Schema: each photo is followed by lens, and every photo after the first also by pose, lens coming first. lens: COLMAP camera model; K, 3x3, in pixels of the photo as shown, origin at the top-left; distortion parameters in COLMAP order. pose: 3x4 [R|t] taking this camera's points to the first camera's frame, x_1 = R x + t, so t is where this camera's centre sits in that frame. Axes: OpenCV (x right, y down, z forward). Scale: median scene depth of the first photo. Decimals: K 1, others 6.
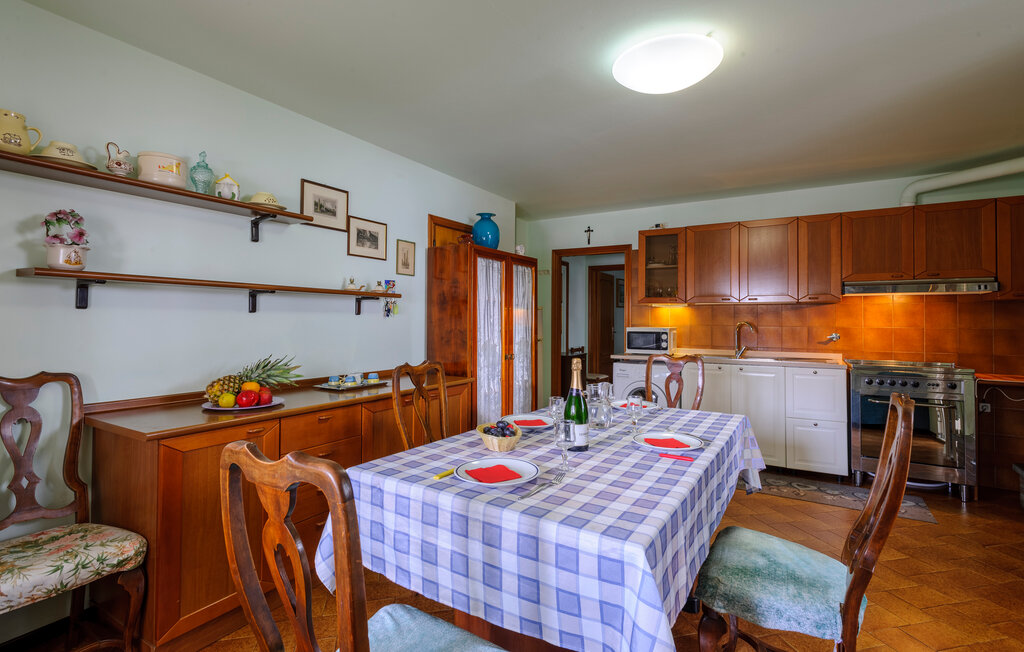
lens RADIAL K [[486.6, 0, 508.7], [0, 486.6, 315.8], [0, 0, 1]] dist [-0.003294, -0.000984]
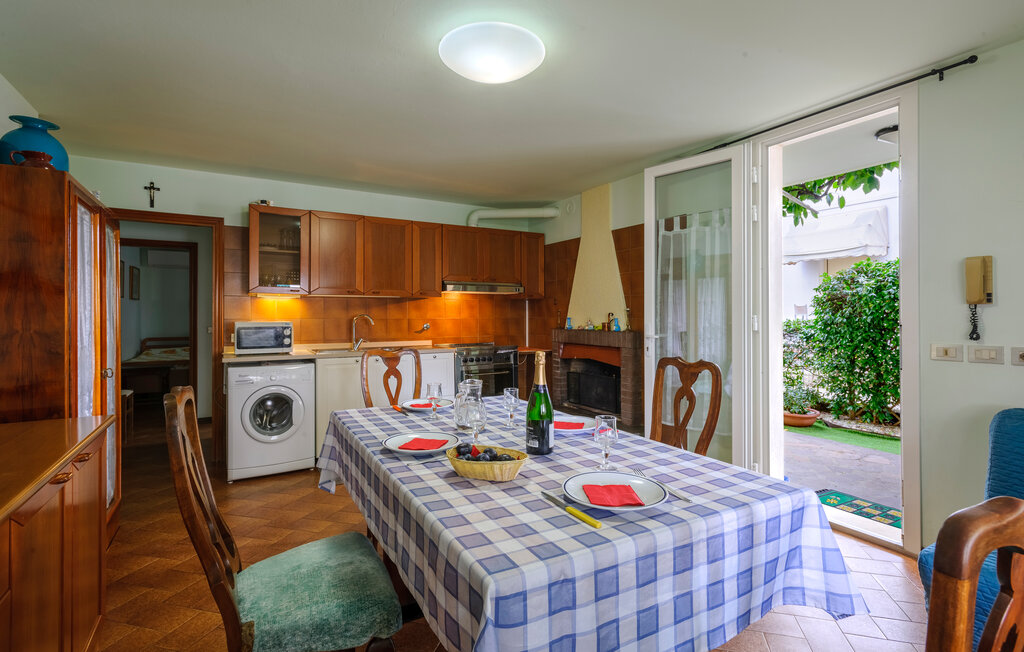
lens RADIAL K [[486.6, 0, 508.7], [0, 486.6, 315.8], [0, 0, 1]] dist [-0.003294, -0.000984]
pose [[0.471455, -0.006046, 0.881869, -0.301617], [-0.002748, 0.999962, 0.008325, 0.006773], [-0.881886, -0.006348, 0.471421, 0.280322]]
